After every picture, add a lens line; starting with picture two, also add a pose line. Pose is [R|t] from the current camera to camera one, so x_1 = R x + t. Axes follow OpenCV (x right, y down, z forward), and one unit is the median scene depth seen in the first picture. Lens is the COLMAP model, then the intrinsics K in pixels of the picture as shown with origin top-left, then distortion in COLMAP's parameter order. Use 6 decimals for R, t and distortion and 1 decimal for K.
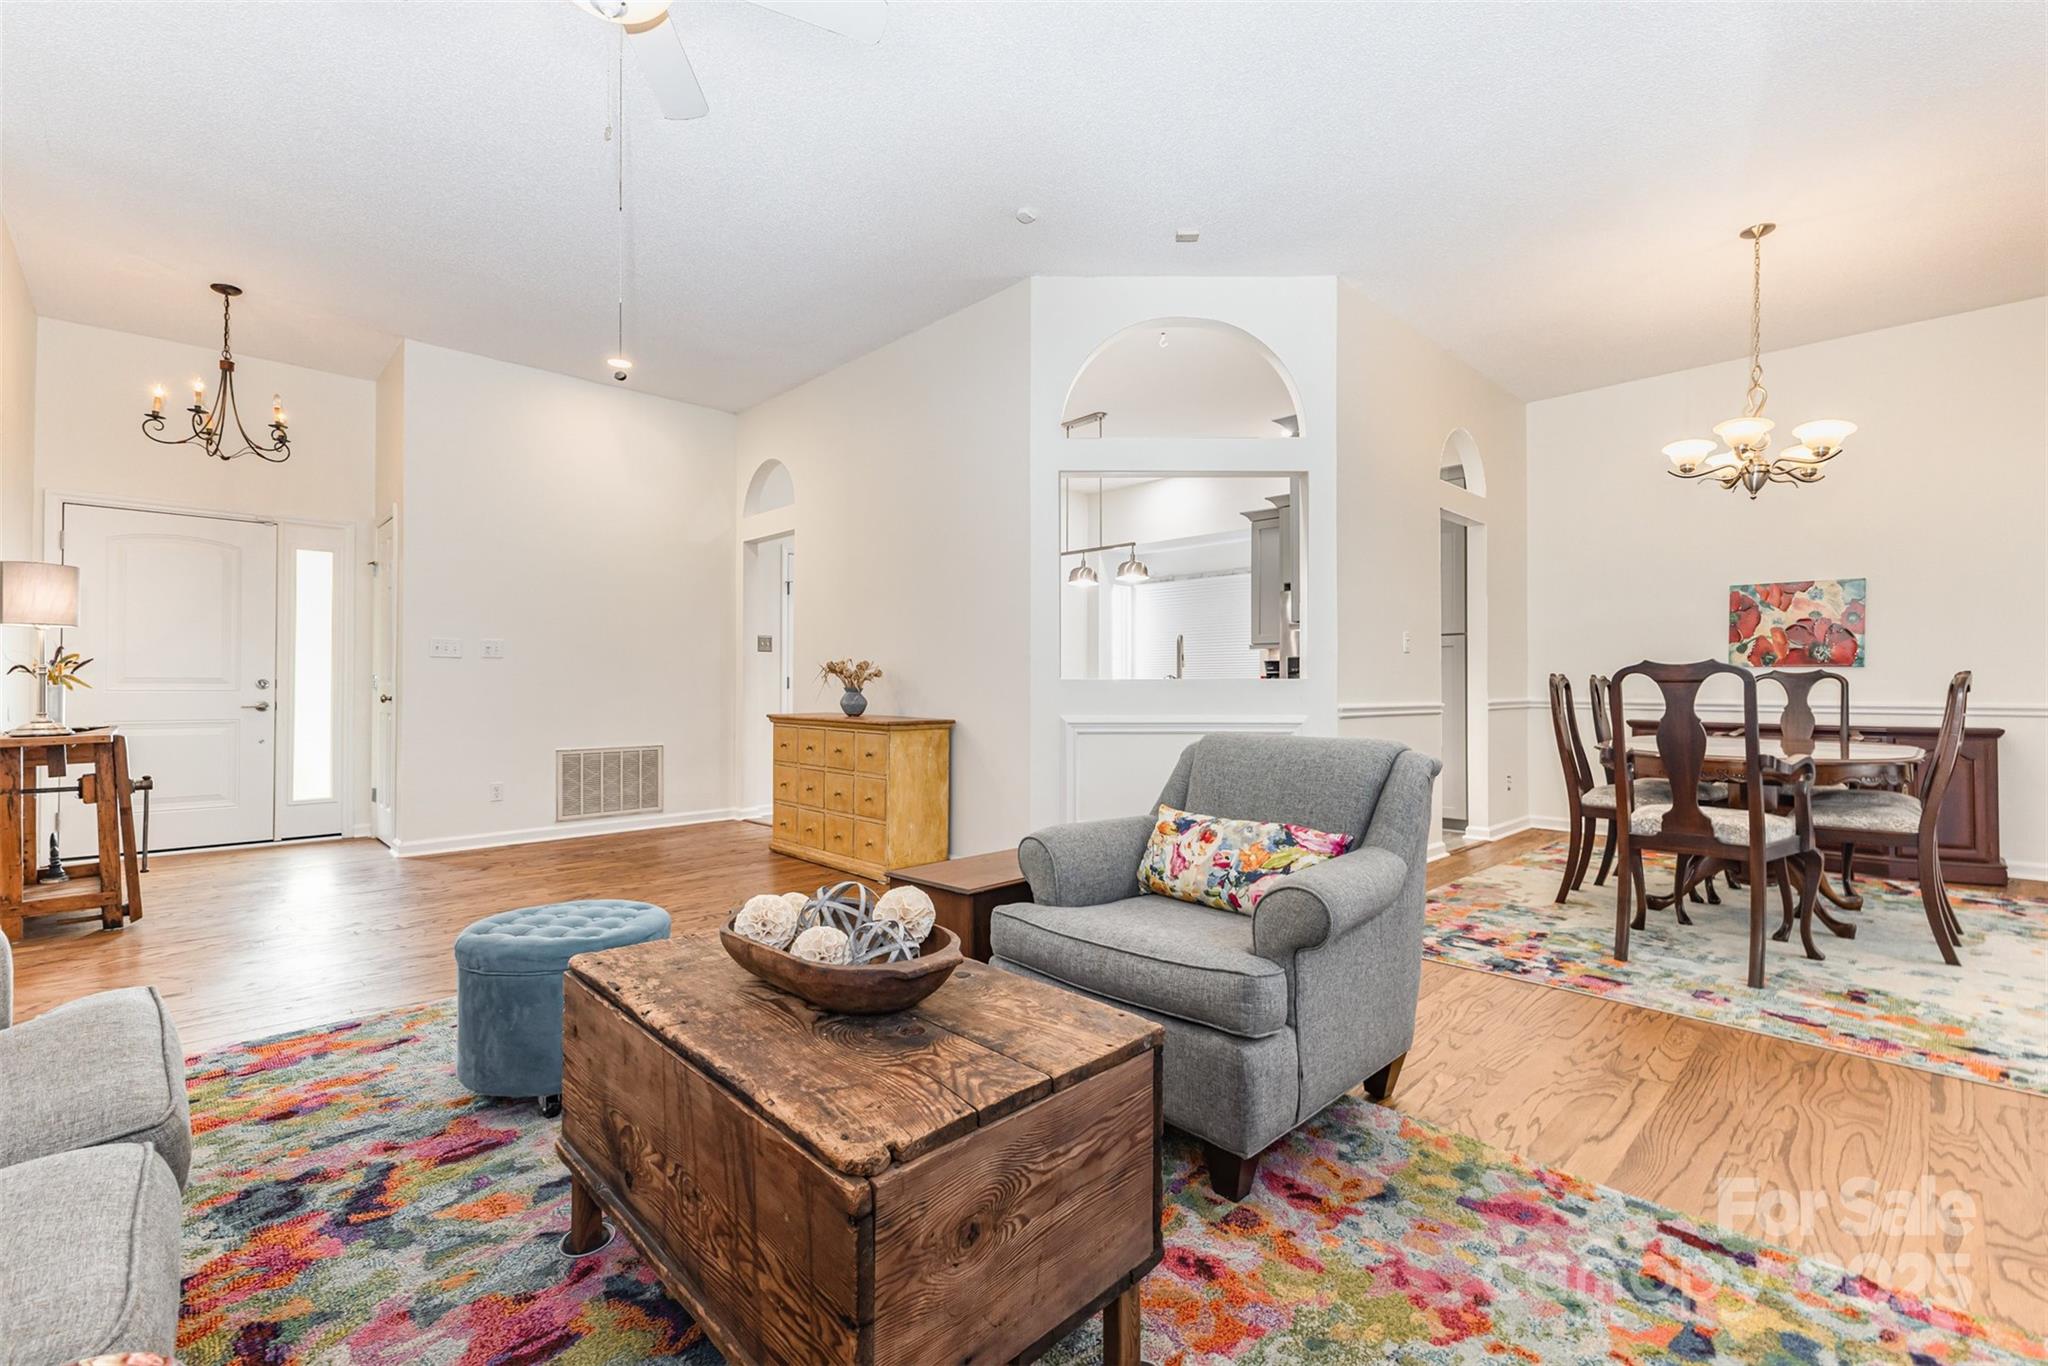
lens RADIAL K [[885.4, 0, 1026.2], [0, 885.4, 674.6], [0, 0, 1]] dist [0.012016, -0.002488]
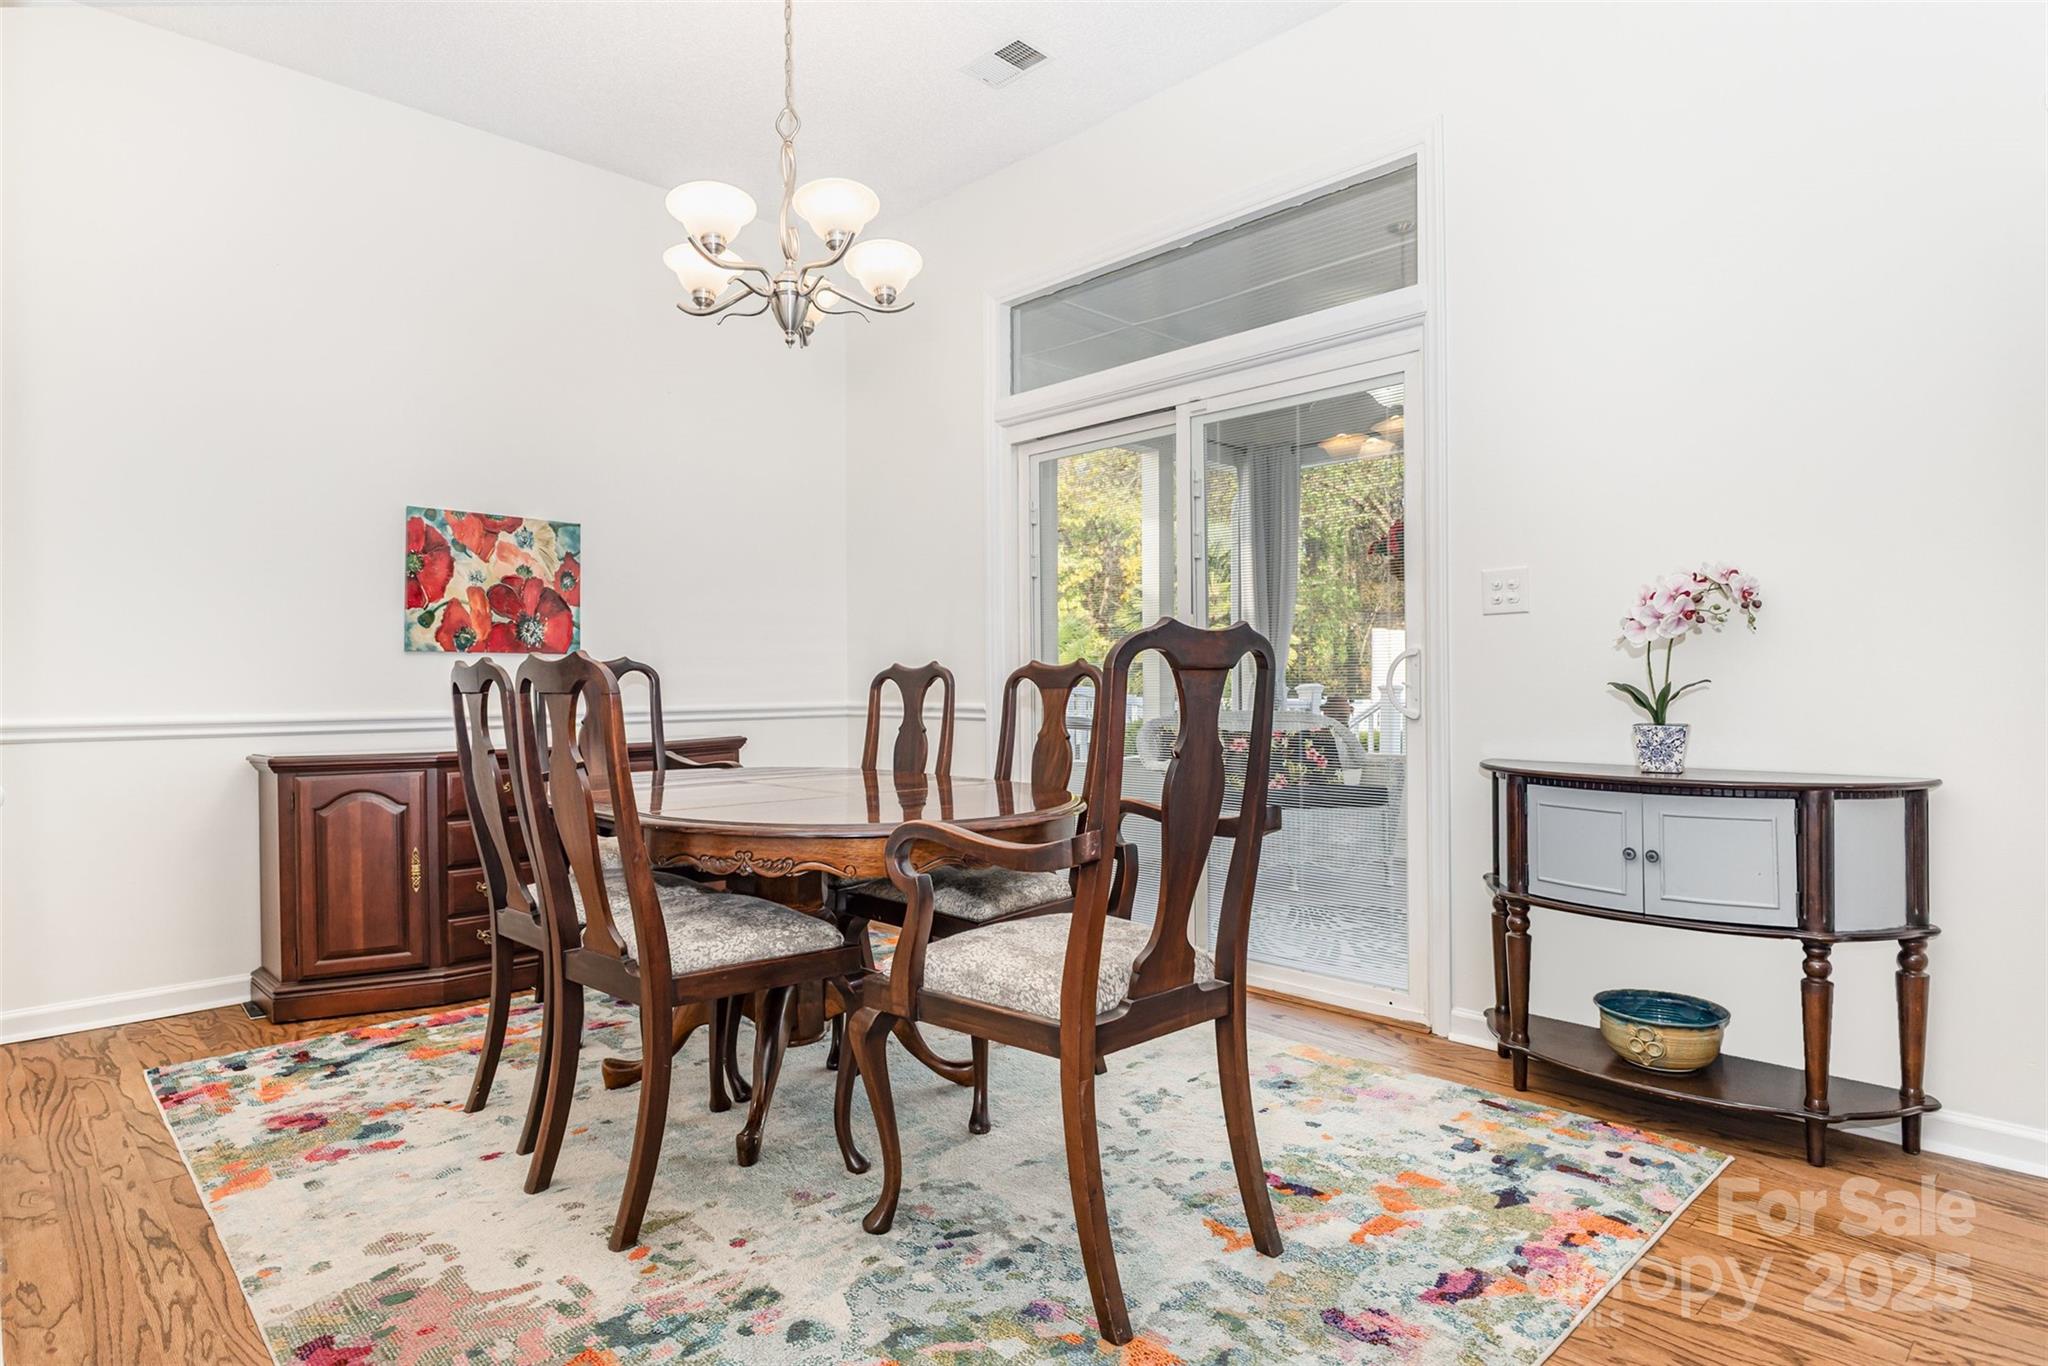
lens RADIAL K [[1109.6, 0, 1016.4], [0, 1109.6, 683.6], [0, 0, 1]] dist [-0.002742, 0.000042]
pose [[-0.003476, -0.001310, 0.999993, 0.110781], [-0.004529, 0.999989, 0.001294, 0.011475], [-0.999984, -0.004525, -0.003482, 0.759772]]
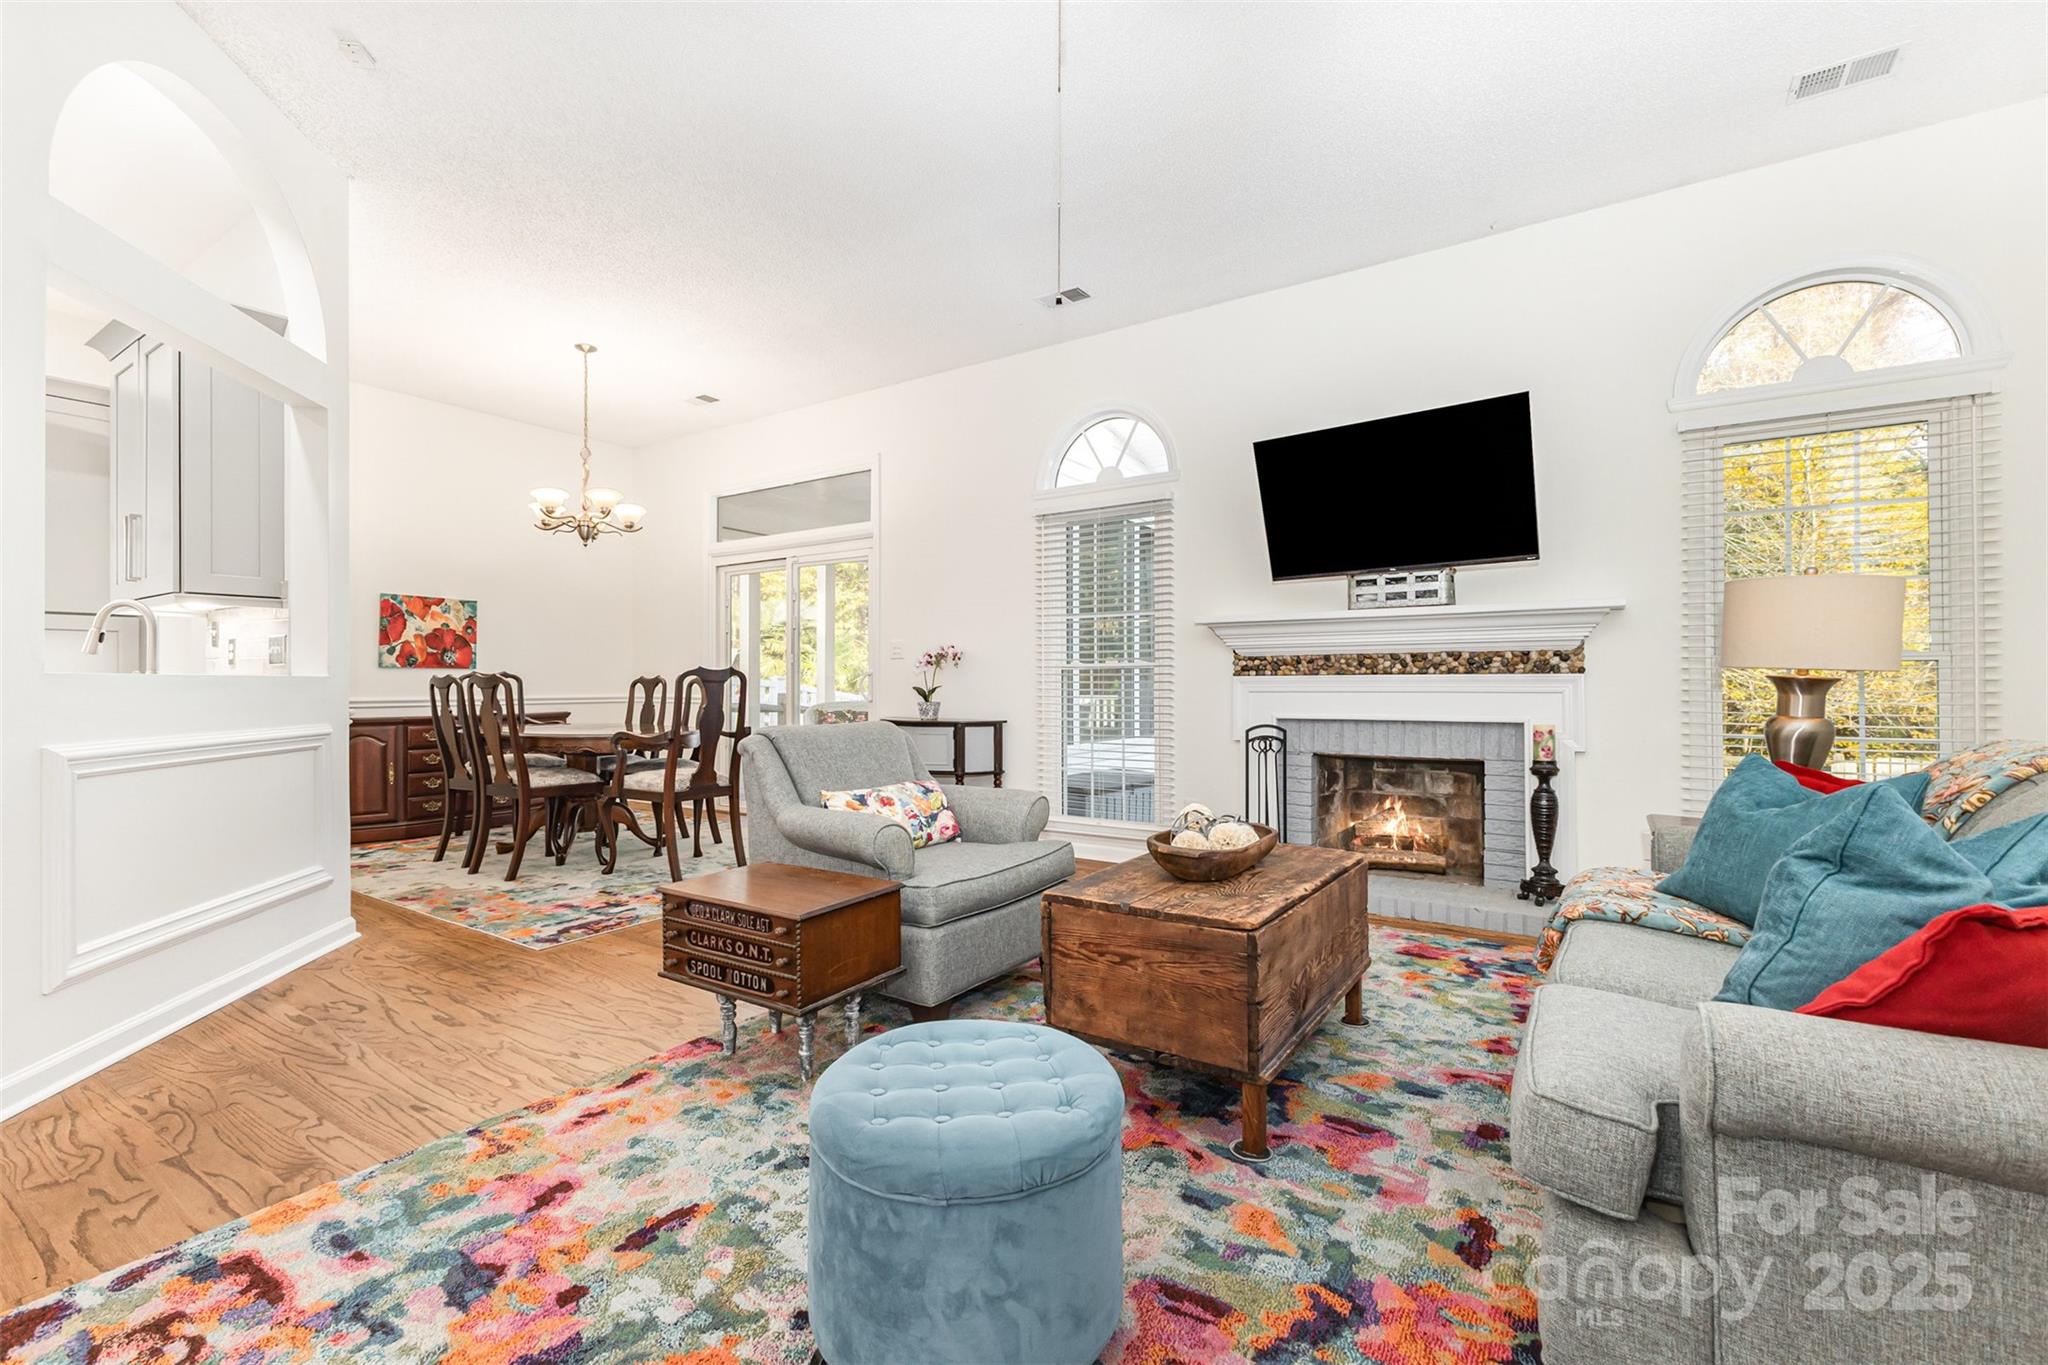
lens RADIAL K [[885.4, 0, 1030.7], [0, 885.4, 674.7], [0, 0, 1]] dist [0.012016, -0.002488]
pose [[-0.219635, 0.007714, 0.975552, -0.571926], [-0.010957, 0.999886, -0.010374, 0.004811], [-0.975521, -0.012968, -0.219525, 0.559015]]
